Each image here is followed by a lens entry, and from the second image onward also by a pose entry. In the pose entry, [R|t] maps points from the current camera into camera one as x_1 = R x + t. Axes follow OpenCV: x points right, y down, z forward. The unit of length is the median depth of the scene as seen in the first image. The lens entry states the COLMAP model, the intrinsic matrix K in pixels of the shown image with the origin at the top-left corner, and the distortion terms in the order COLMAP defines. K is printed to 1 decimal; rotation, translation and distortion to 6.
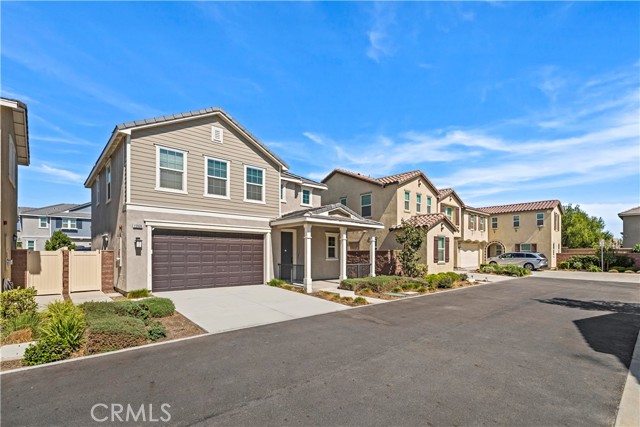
lens RADIAL K [[301.2, 0, 318.5], [0, 301.2, 253.2], [0, 0, 1]] dist [0.001153, 0.000001]
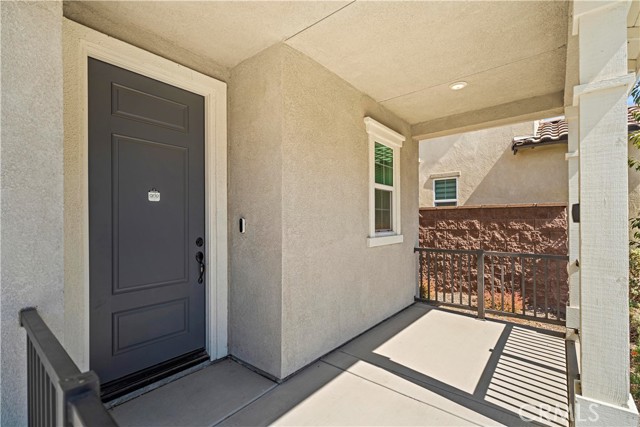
lens RADIAL K [[289.7, 0, 319.0], [0, 289.7, 220.4], [0, 0, 1]] dist [0.000477, 0.000033]
pose [[0.987846, -0.004820, 0.155358, -0.056349], [0.004353, 0.999985, 0.003347, 0.004824], [-0.155372, -0.002630, 0.987852, 1.017620]]
